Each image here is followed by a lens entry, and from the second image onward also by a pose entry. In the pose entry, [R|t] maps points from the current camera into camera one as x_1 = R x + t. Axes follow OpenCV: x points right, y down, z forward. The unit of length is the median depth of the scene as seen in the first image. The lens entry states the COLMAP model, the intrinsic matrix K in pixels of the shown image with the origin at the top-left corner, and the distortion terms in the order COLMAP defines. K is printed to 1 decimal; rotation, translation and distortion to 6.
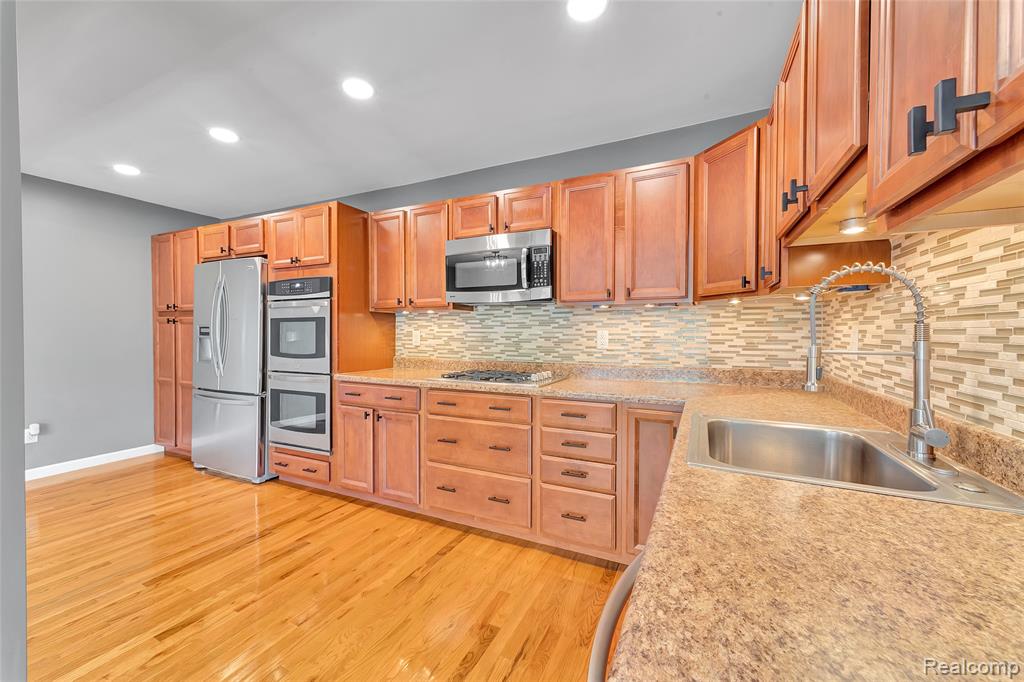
lens RADIAL K [[399.6, 0, 508.2], [0, 399.6, 339.3], [0, 0, 1]] dist [0.008714, 0.000744]
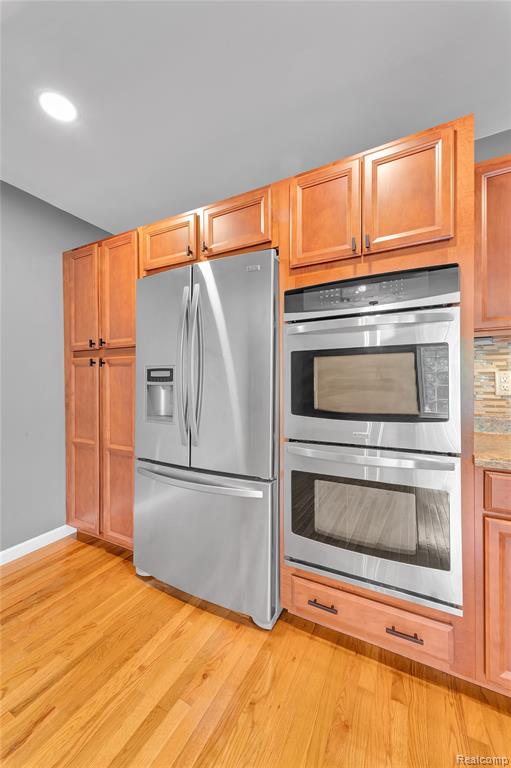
lens RADIAL K [[299.7, 0, 256.6], [0, 299.7, 383.9], [0, 0, 1]] dist [0.010409, 0.000847]
pose [[0.999457, -0.006495, -0.032317, -0.655867], [0.006238, 0.999948, -0.008053, -0.000585], [0.032367, 0.007847, 0.999445, 0.577512]]
